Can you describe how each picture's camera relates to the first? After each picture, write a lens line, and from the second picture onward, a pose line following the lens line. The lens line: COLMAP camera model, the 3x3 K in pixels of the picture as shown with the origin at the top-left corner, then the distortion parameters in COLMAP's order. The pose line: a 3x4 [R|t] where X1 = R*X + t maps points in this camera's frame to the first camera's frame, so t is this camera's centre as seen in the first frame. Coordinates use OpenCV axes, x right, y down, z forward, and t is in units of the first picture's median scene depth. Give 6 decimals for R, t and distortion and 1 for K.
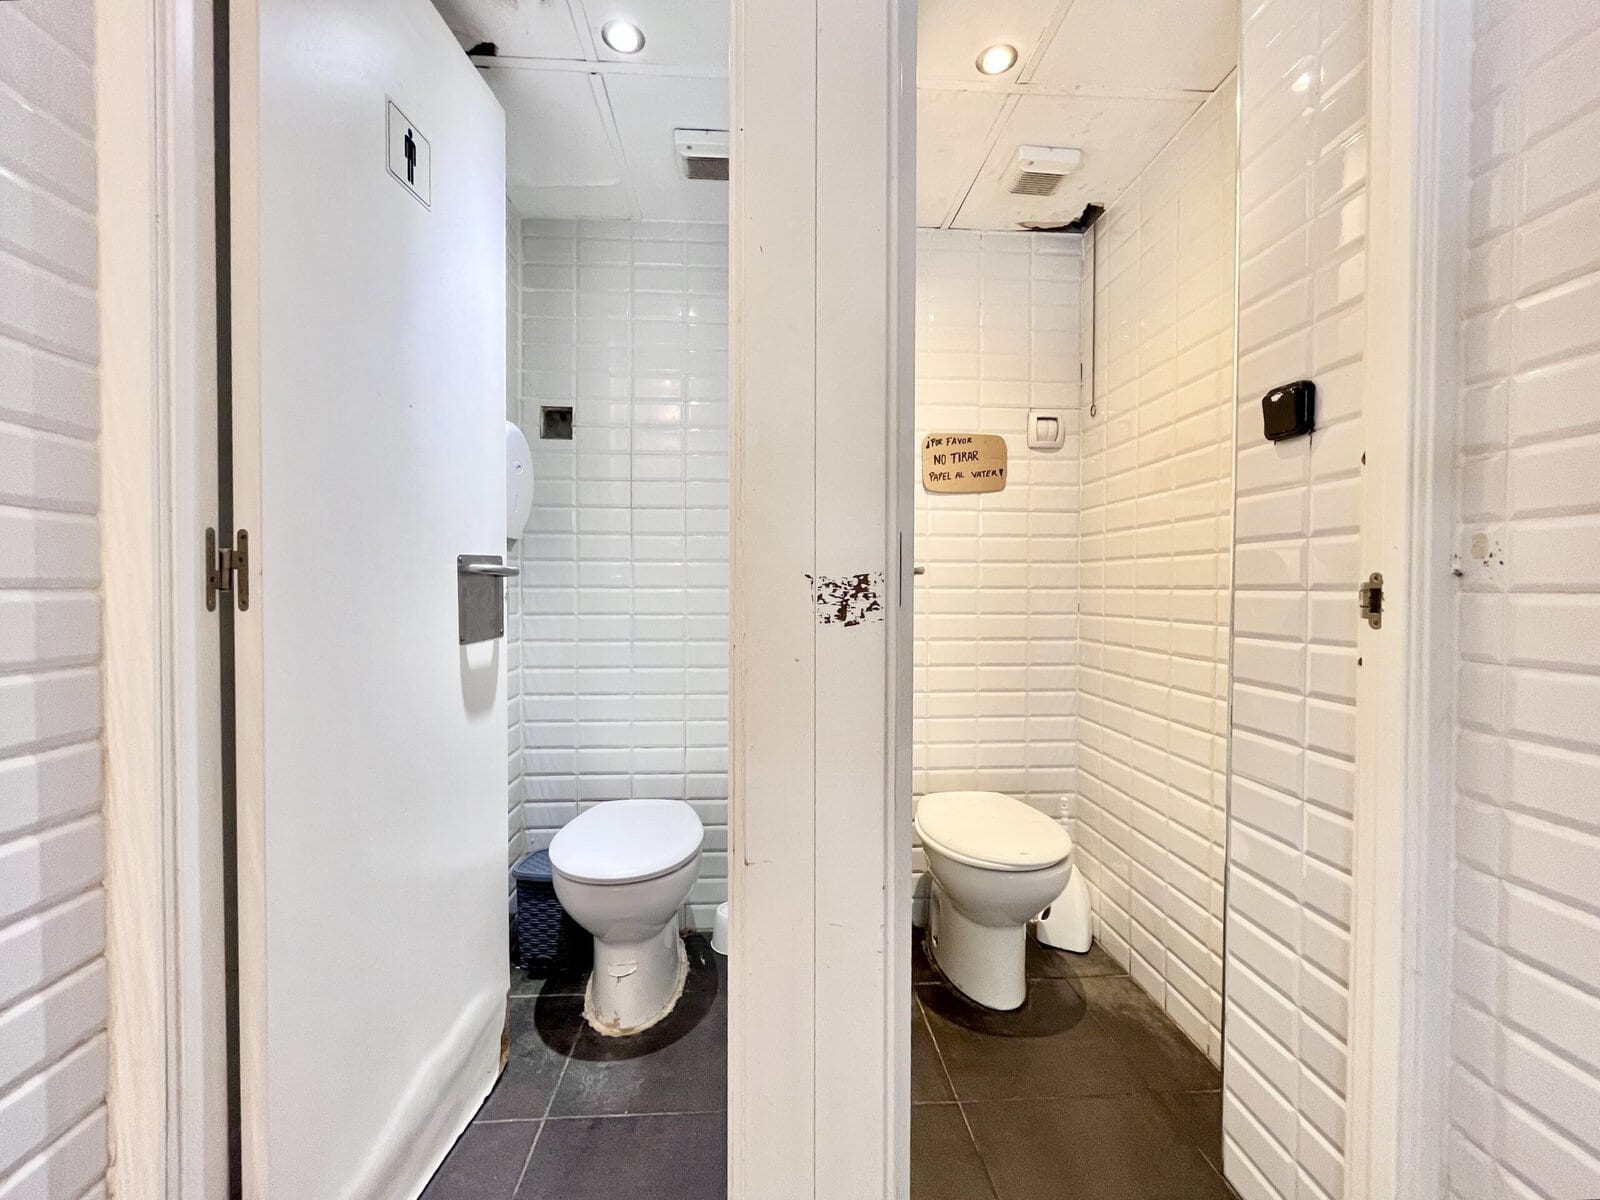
lens RADIAL K [[671.7, 0, 793.5], [0, 671.7, 600.1], [0, 0, 1]] dist [-0.001269, -0.000393]
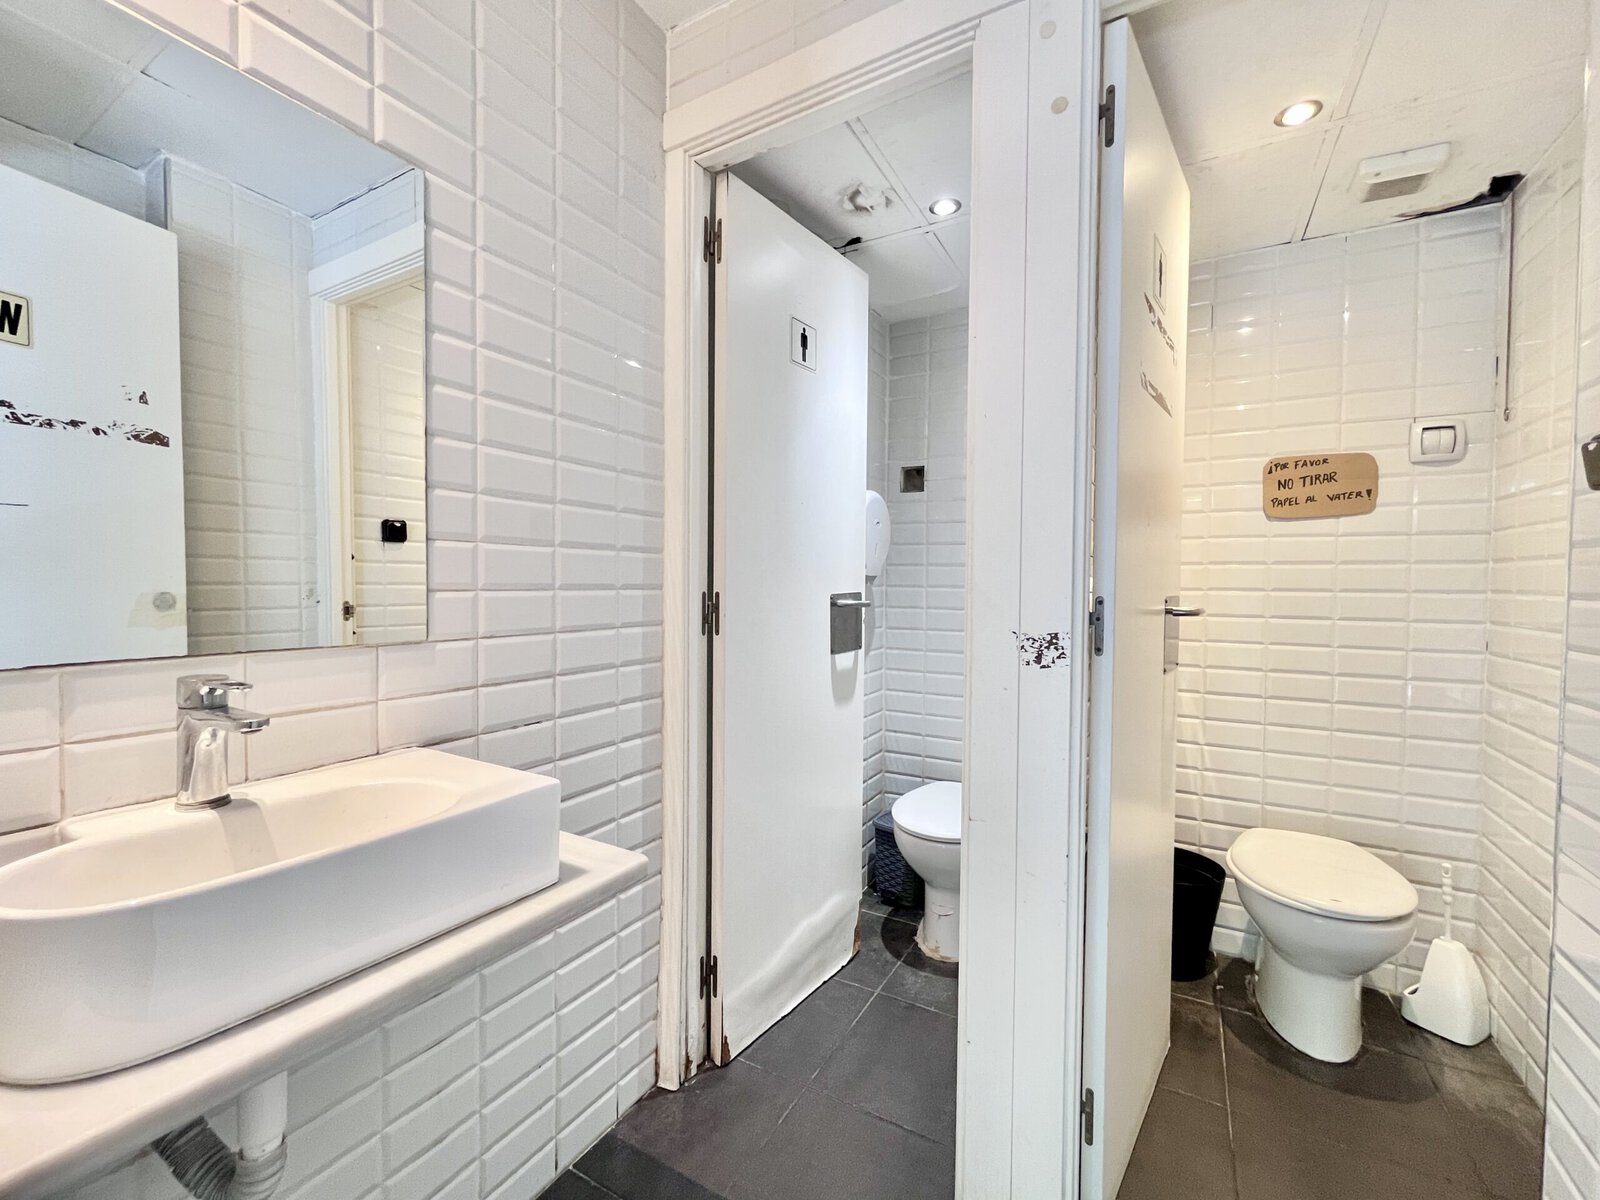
lens RADIAL K [[671.7, 0, 799.6], [0, 671.7, 599.3], [0, 0, 1]] dist [-0.001269, -0.000393]
pose [[0.840671, 0.018165, -0.541242, 0.210477], [-0.016039, 0.999834, 0.008643, -0.056841], [0.541309, 0.001415, 0.840822, -0.245417]]
